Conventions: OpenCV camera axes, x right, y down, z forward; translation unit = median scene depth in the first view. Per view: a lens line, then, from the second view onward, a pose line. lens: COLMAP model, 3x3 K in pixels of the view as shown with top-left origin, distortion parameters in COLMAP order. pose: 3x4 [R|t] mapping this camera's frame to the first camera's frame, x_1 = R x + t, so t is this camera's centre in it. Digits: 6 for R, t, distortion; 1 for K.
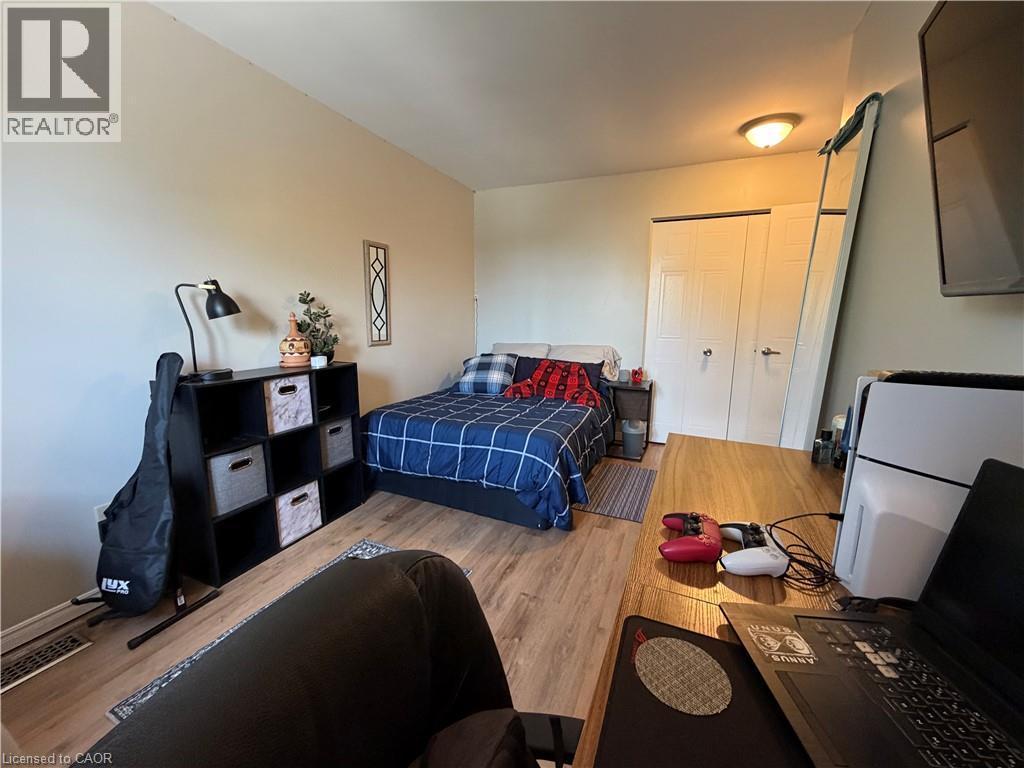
lens RADIAL K [[409.3, 0, 511.3], [0, 409.3, 386.8], [0, 0, 1]] dist [-0.000465, -0.000130]
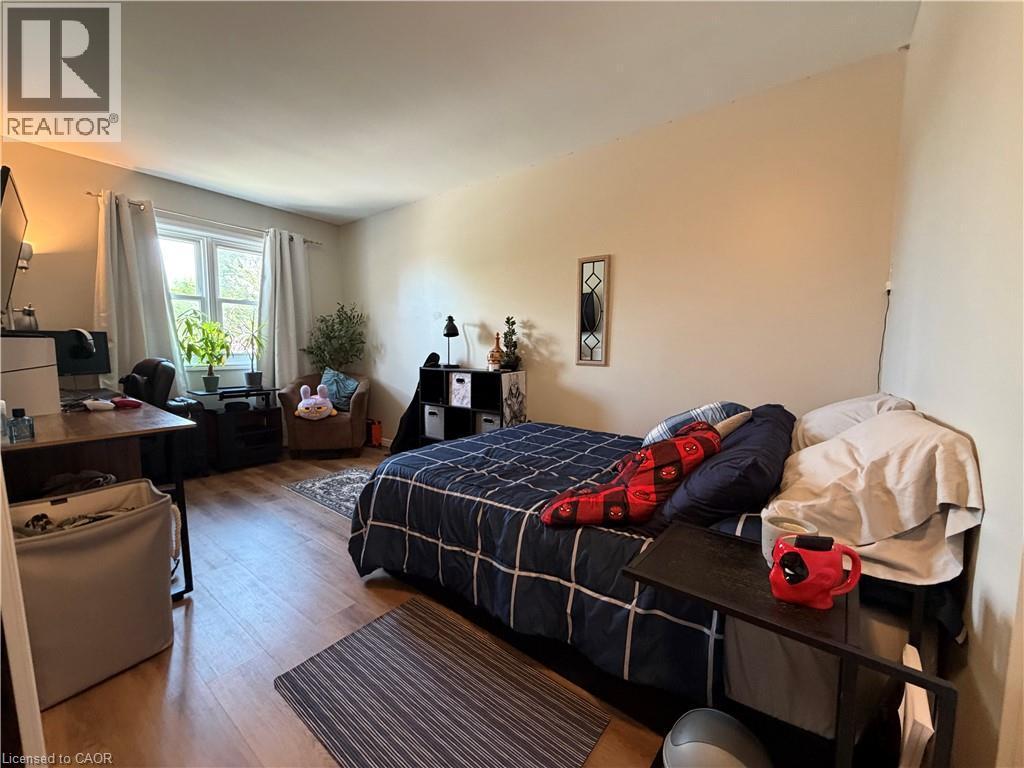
lens RADIAL K [[409.3, 0, 510.8], [0, 409.3, 378.6], [0, 0, 1]] dist [-0.000465, -0.000130]
pose [[-0.246731, 0.060594, -0.967188, 0.892612], [-0.180050, 0.977800, 0.107189, -0.197236], [0.952211, 0.200589, -0.230344, 1.492266]]
